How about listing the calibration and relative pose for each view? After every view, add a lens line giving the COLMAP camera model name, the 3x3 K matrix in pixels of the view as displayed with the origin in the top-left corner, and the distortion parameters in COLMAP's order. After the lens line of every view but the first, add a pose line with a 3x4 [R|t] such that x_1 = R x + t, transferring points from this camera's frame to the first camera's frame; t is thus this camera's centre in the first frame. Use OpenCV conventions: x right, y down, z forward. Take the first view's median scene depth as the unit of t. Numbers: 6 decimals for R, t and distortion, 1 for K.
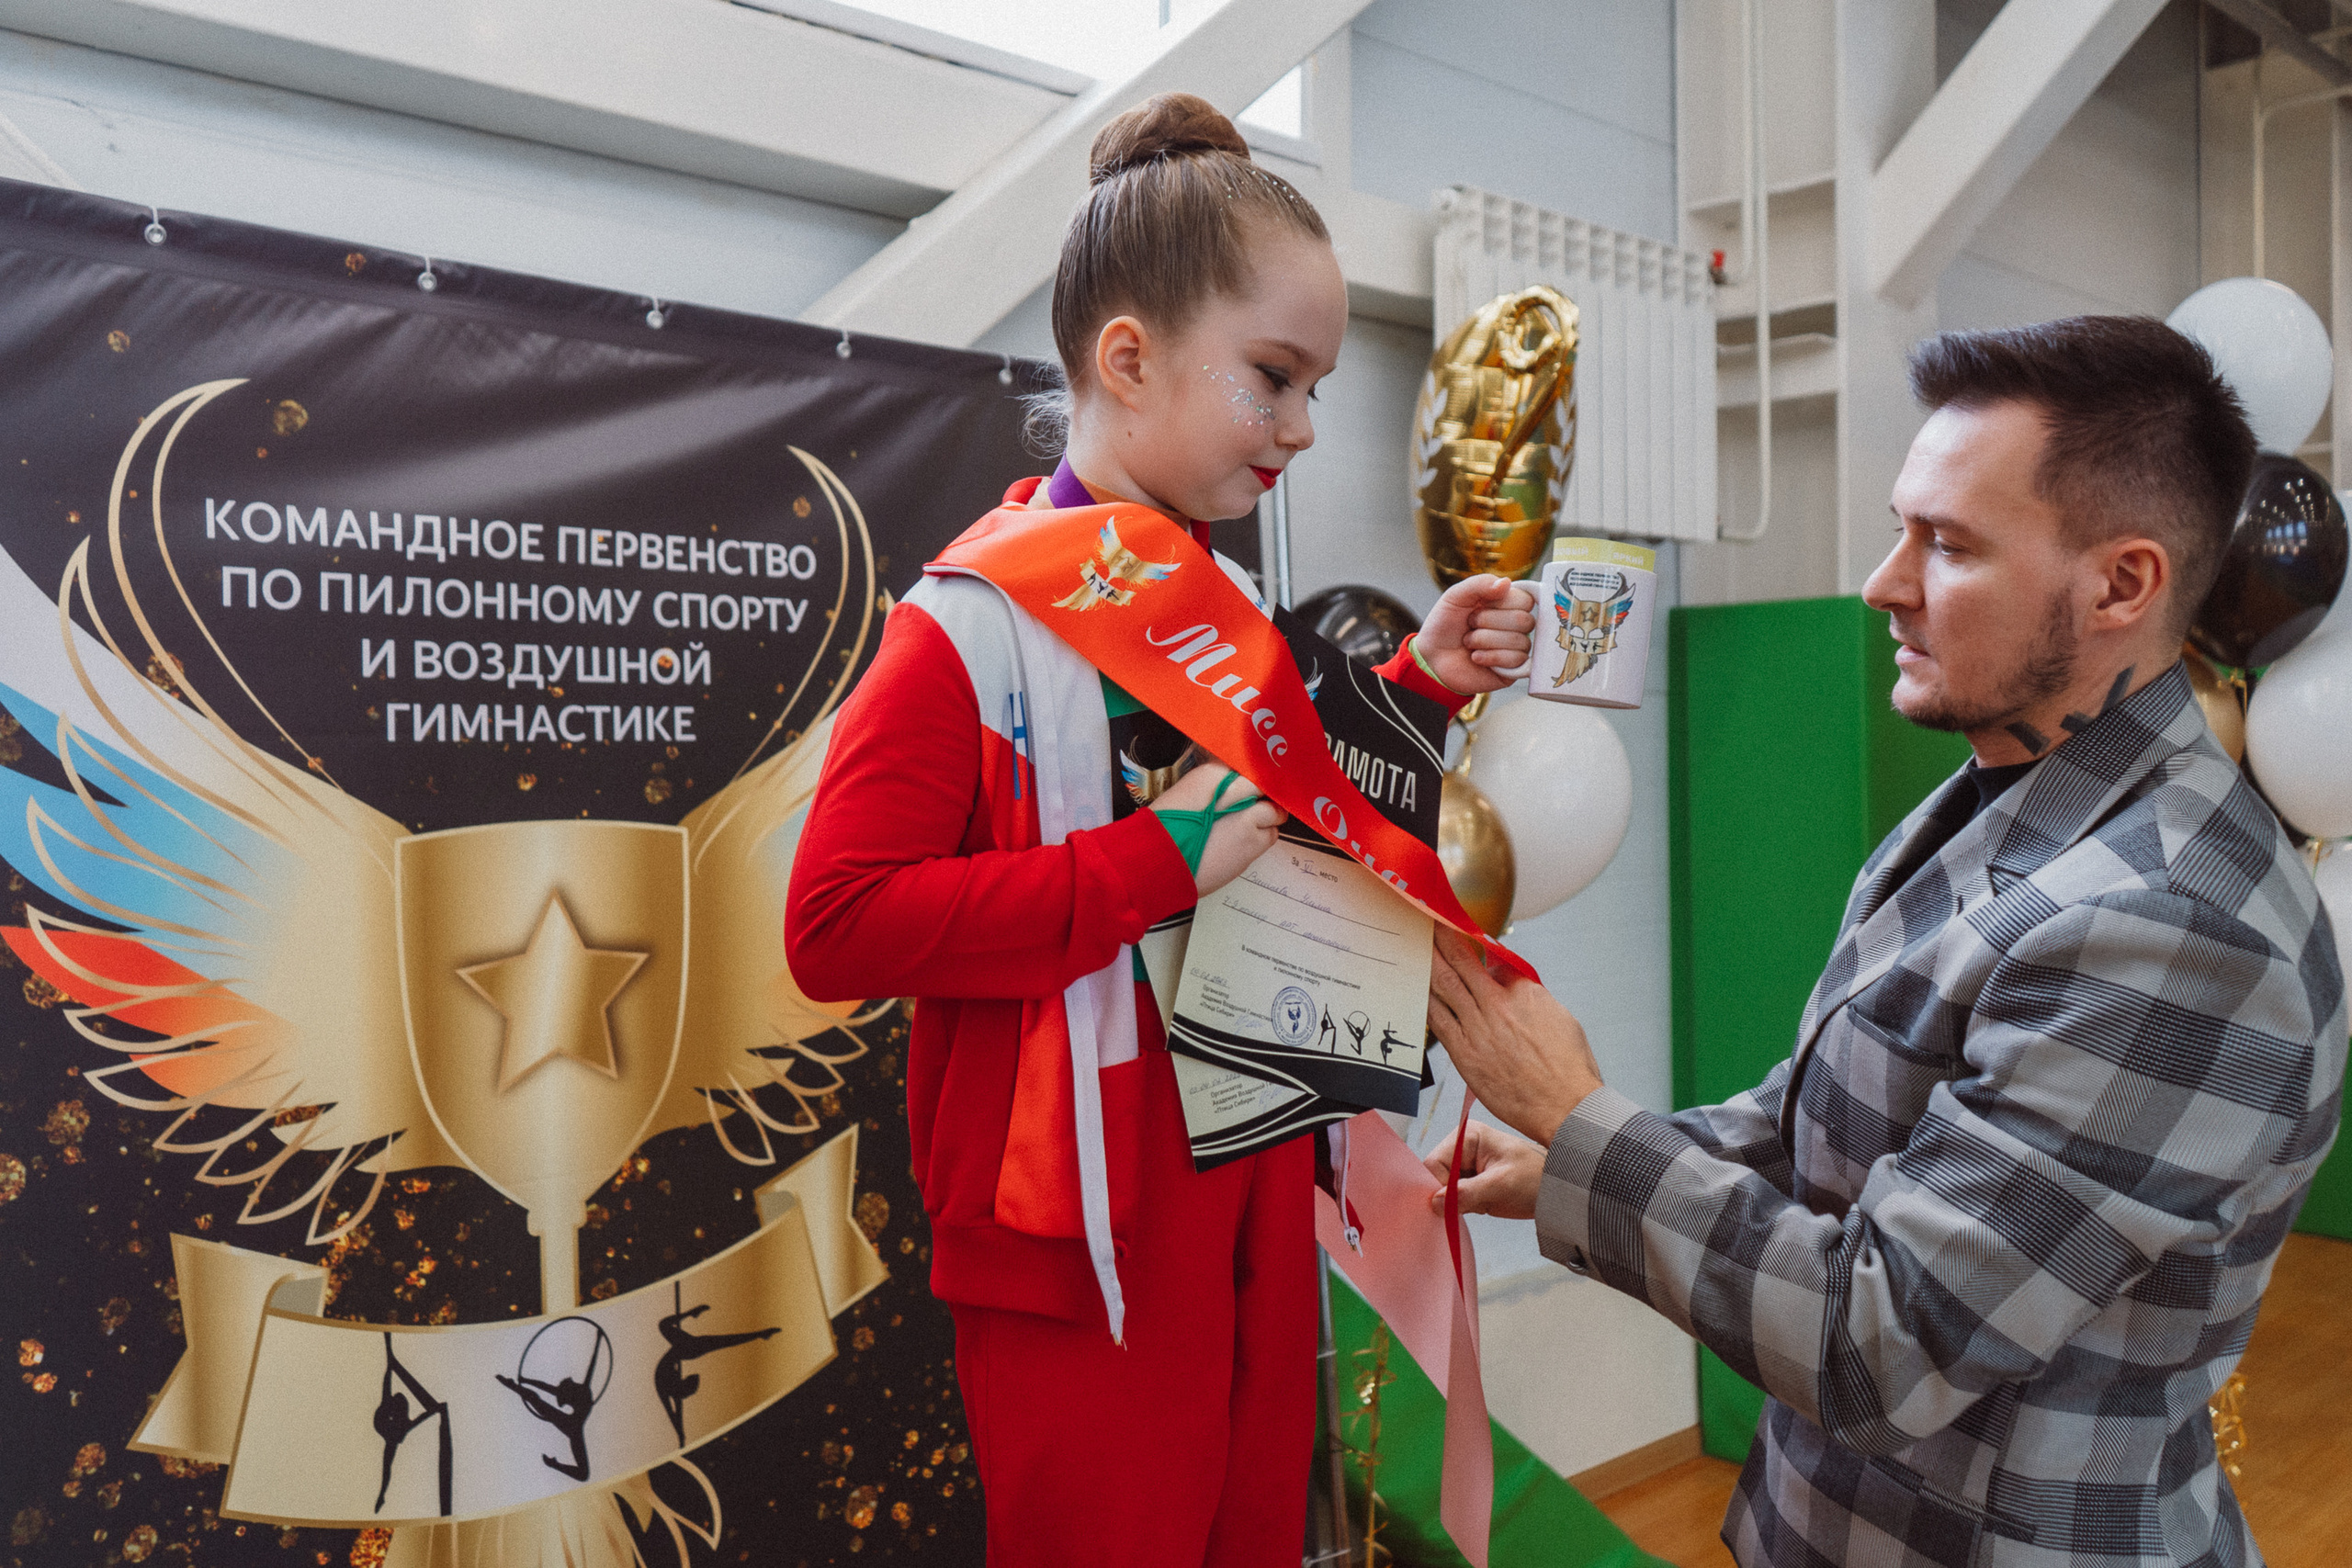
lens RADIAL K [[1977.8, 0, 1132.0], [0, 1977.8, 754.5], [0, 0, 1]] dist [-0.009131, -0.003207]
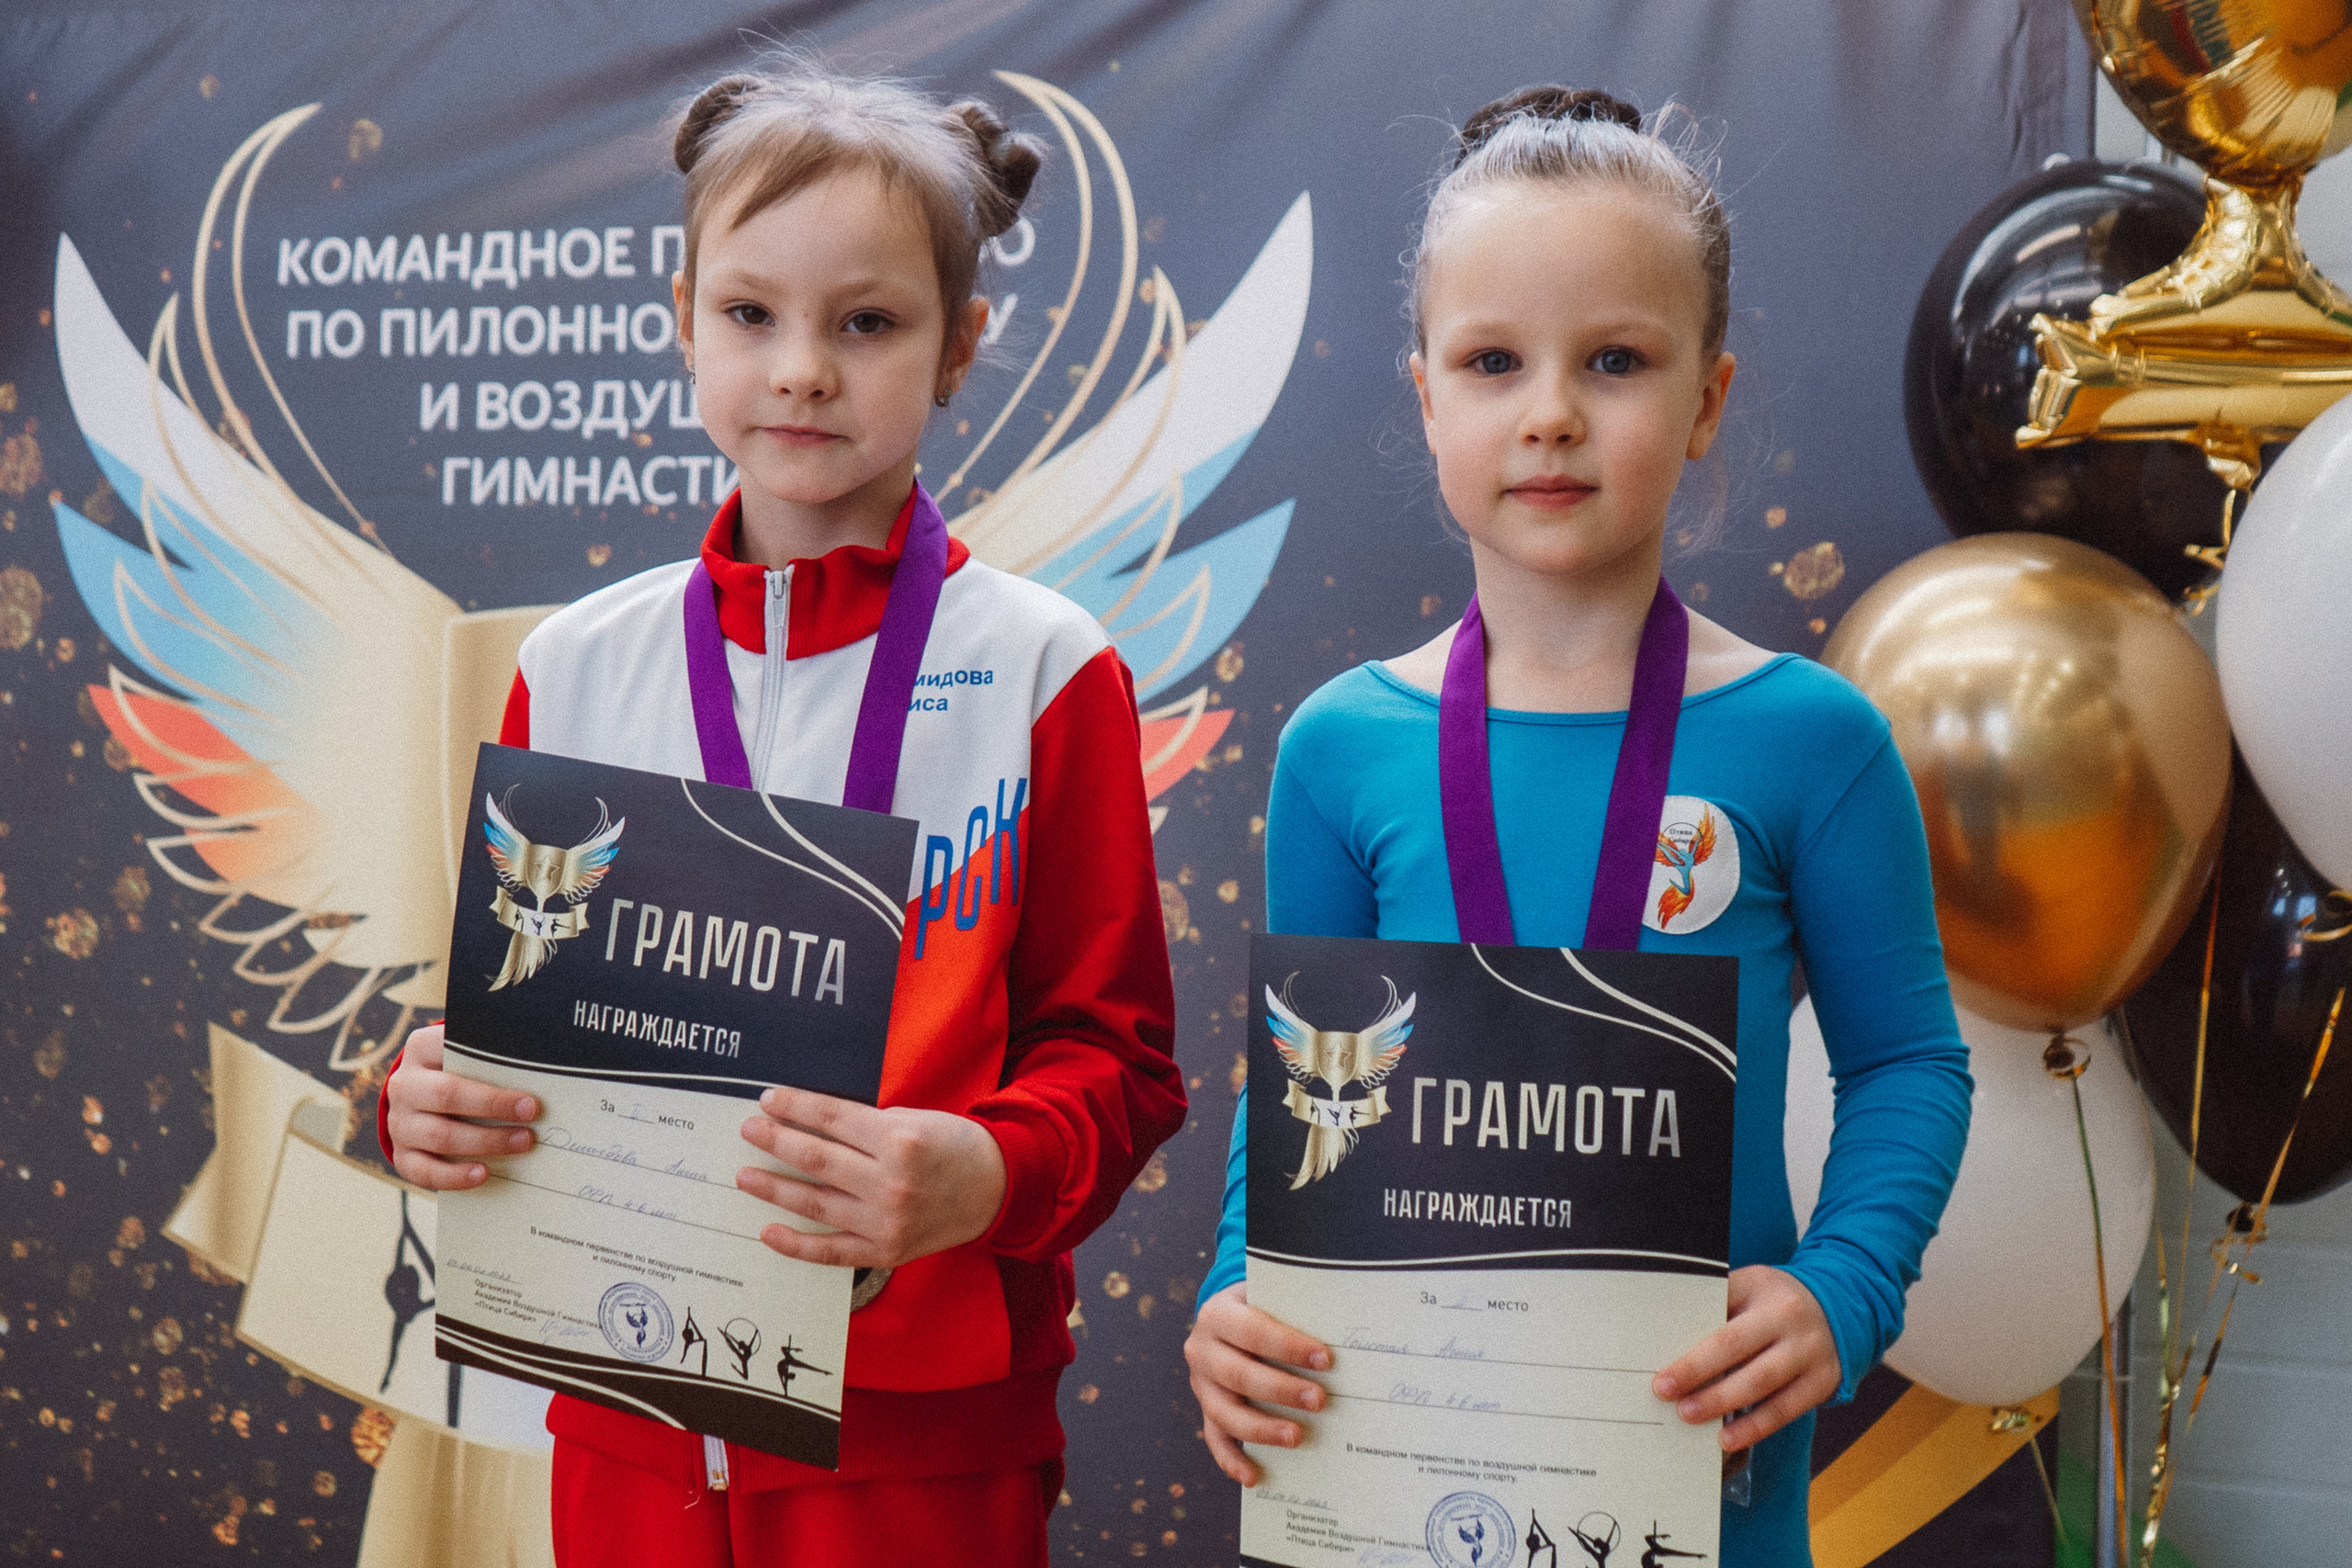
lens RADIAL K [[2988.8, 0, 1173.1], [0, 2988.8, 745.2], [0, 0, 1]] dist [0.004034, 0.000000]
pose [[0.459900, 0.027999, -0.887529, 0.837082], [-0.025020, 0.999515, 0.018567, 0.060045], [0.887618, 0.013667, 0.460377, 0.627825]]
